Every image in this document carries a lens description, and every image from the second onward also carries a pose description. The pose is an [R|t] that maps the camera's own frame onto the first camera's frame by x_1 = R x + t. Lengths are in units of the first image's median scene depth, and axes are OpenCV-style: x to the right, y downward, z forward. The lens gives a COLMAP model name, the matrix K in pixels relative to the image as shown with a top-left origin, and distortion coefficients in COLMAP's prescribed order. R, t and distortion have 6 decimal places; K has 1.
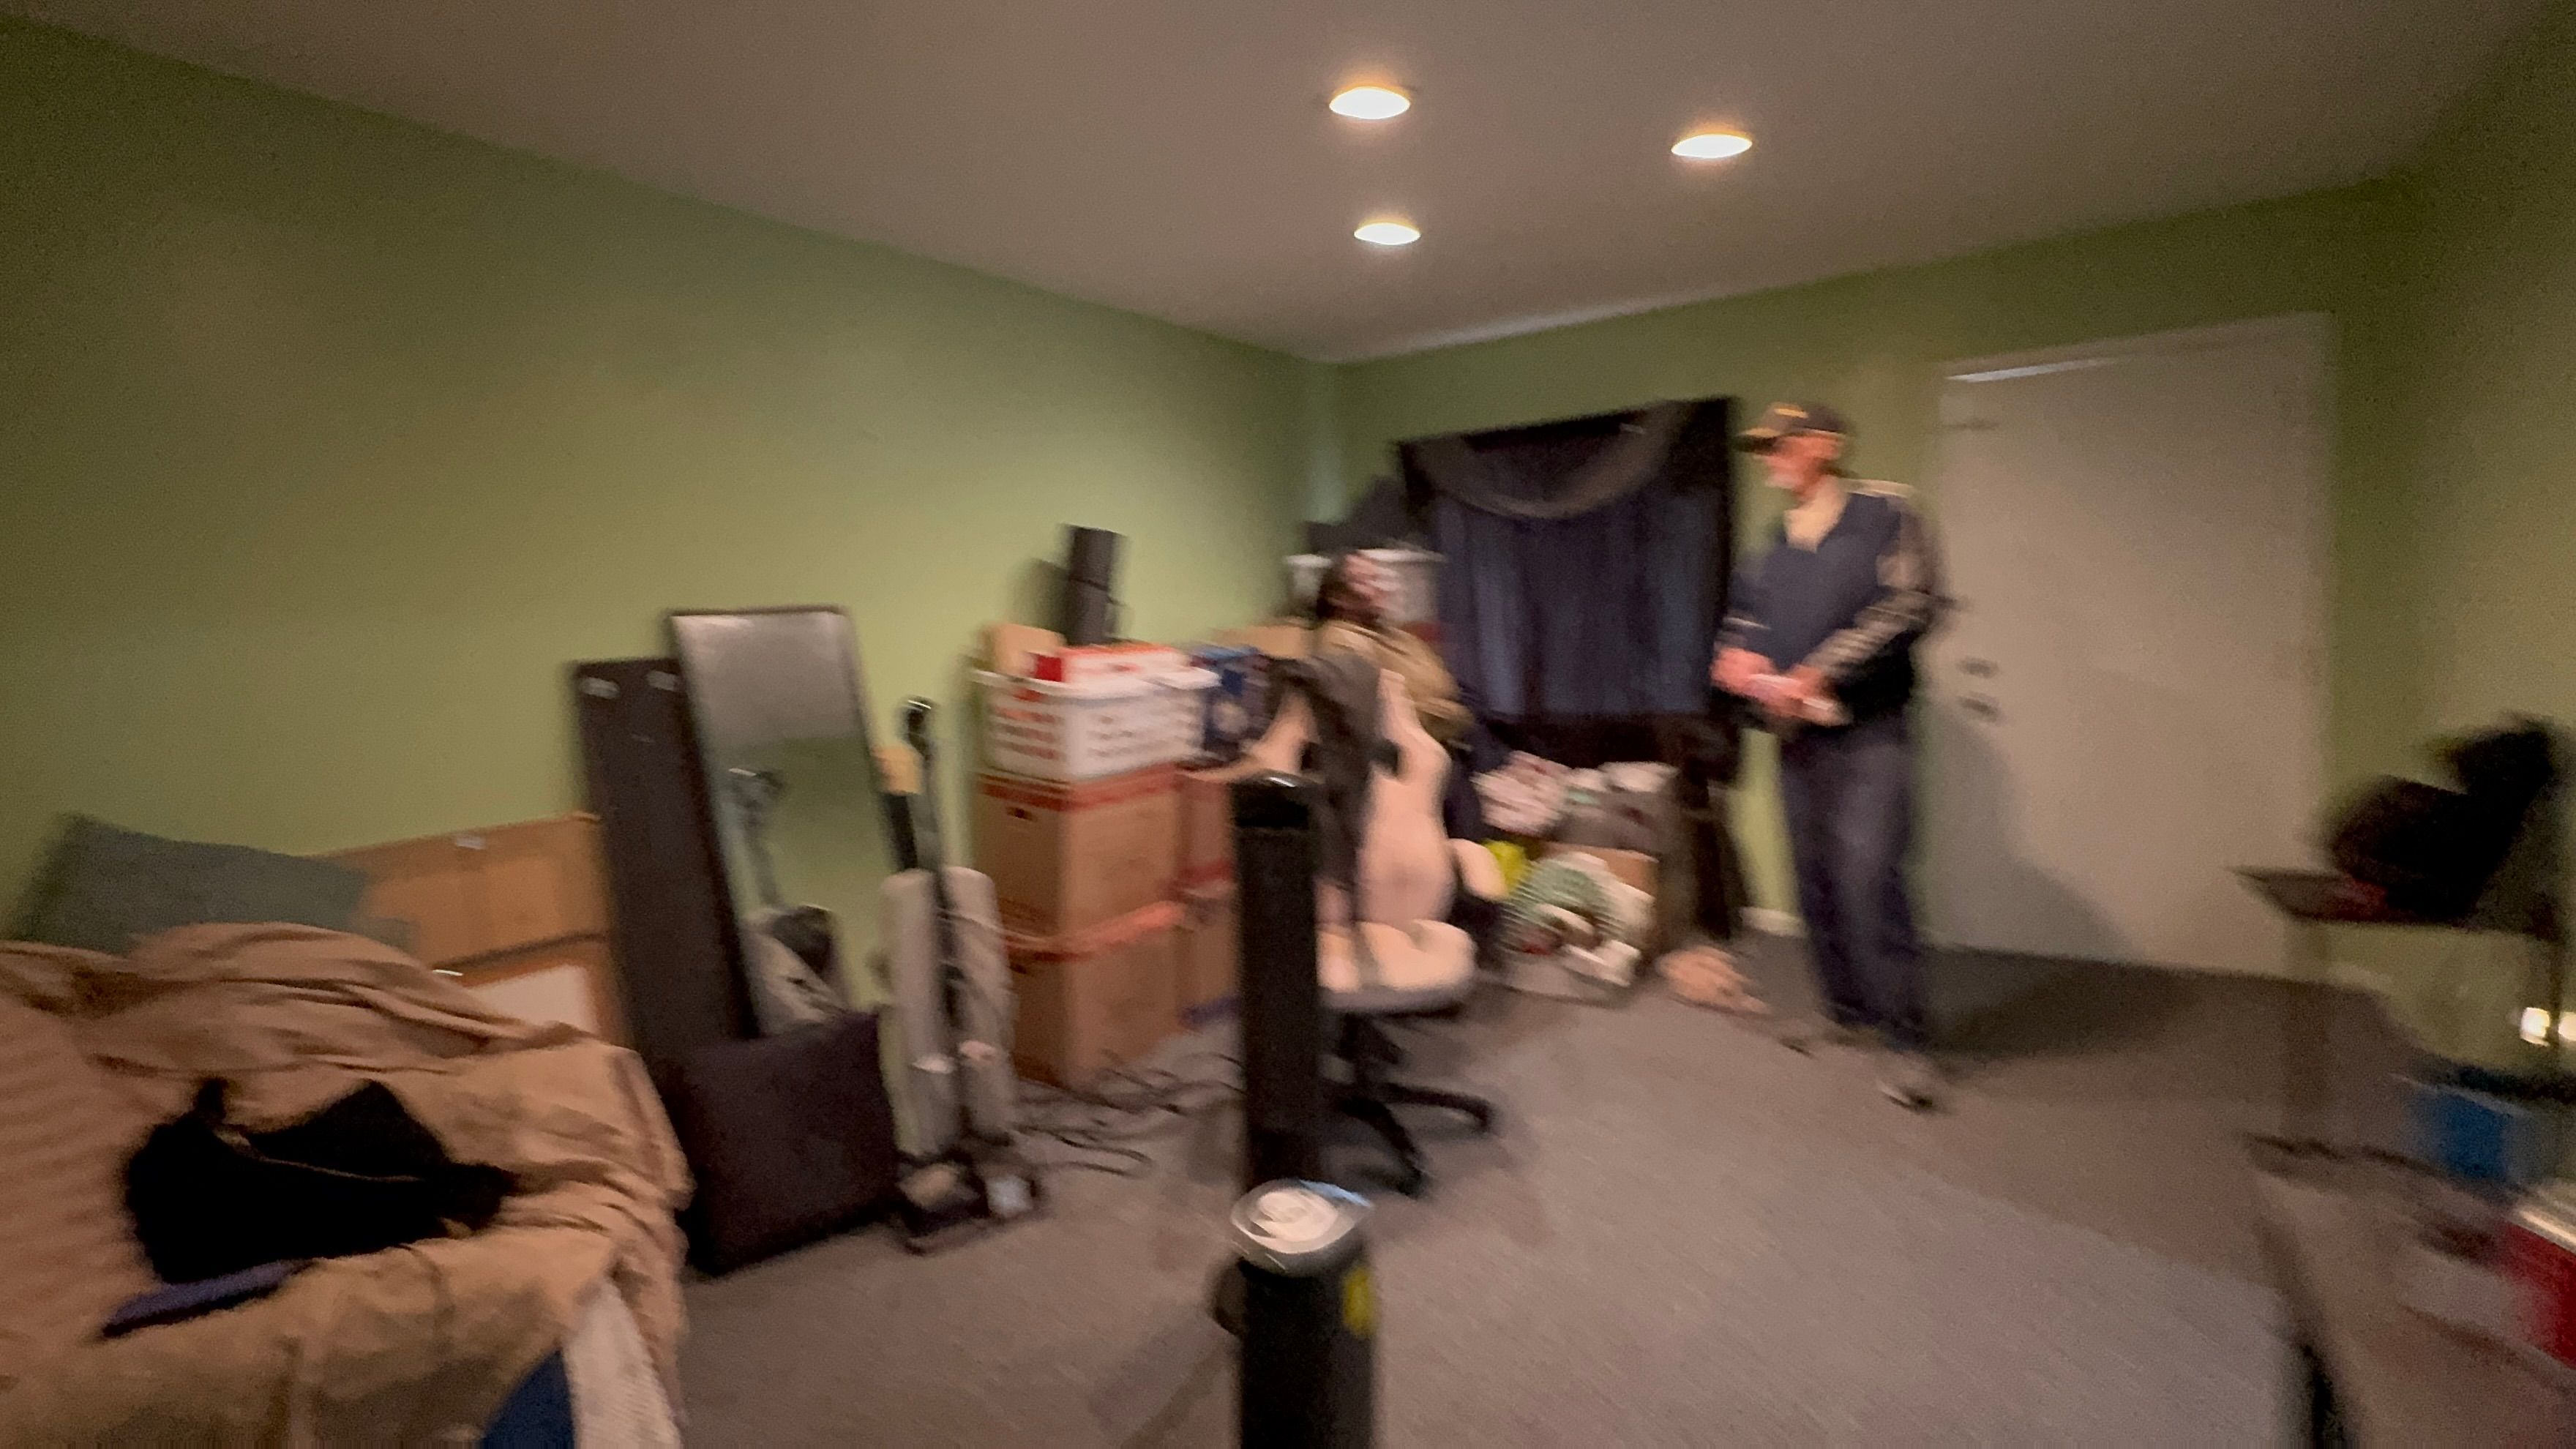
lens RADIAL K [[1180.1, 0, 1283.9], [0, 1180.1, 723.1], [0, 0, 1]] dist [-0.000933, -0.000621]
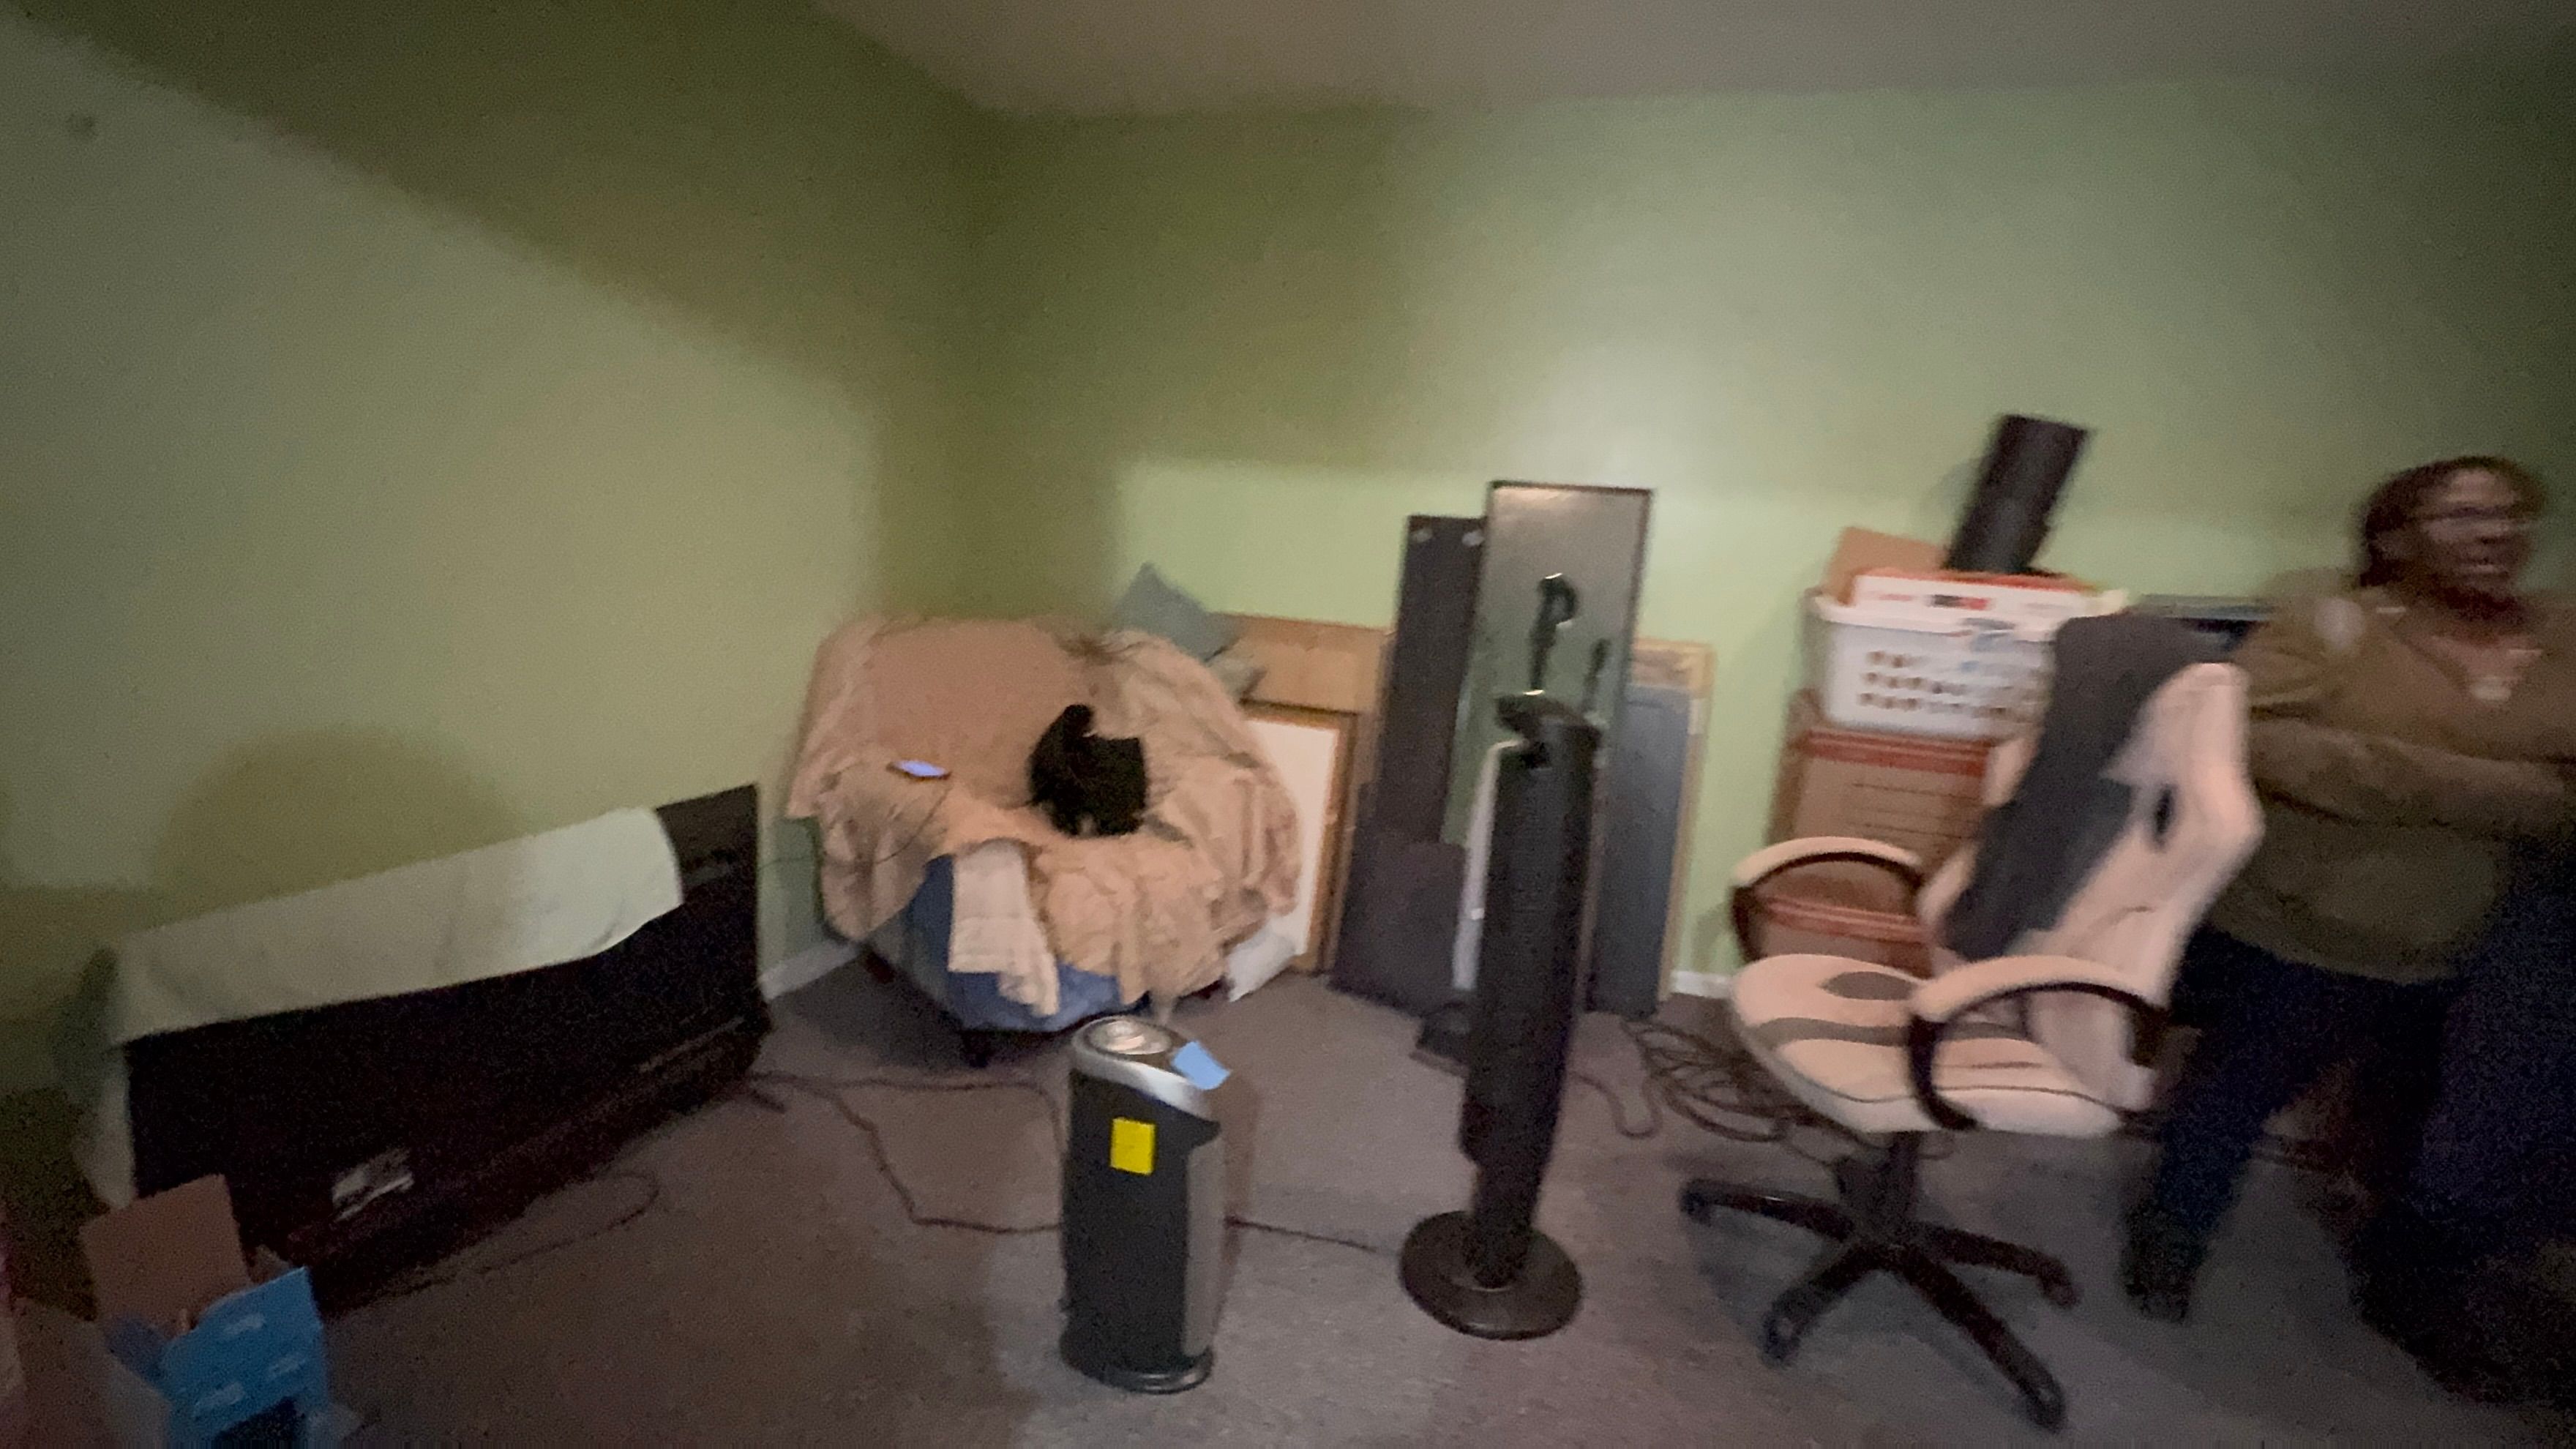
lens RADIAL K [[1180.1, 0, 1284.1], [0, 1180.1, 727.3], [0, 0, 1]] dist [-0.000933, -0.000621]
pose [[0.287463, 0.243161, -0.926411, 0.607275], [-0.173072, 0.964502, 0.199455, -0.059054], [0.942025, 0.103000, 0.319343, 0.474111]]
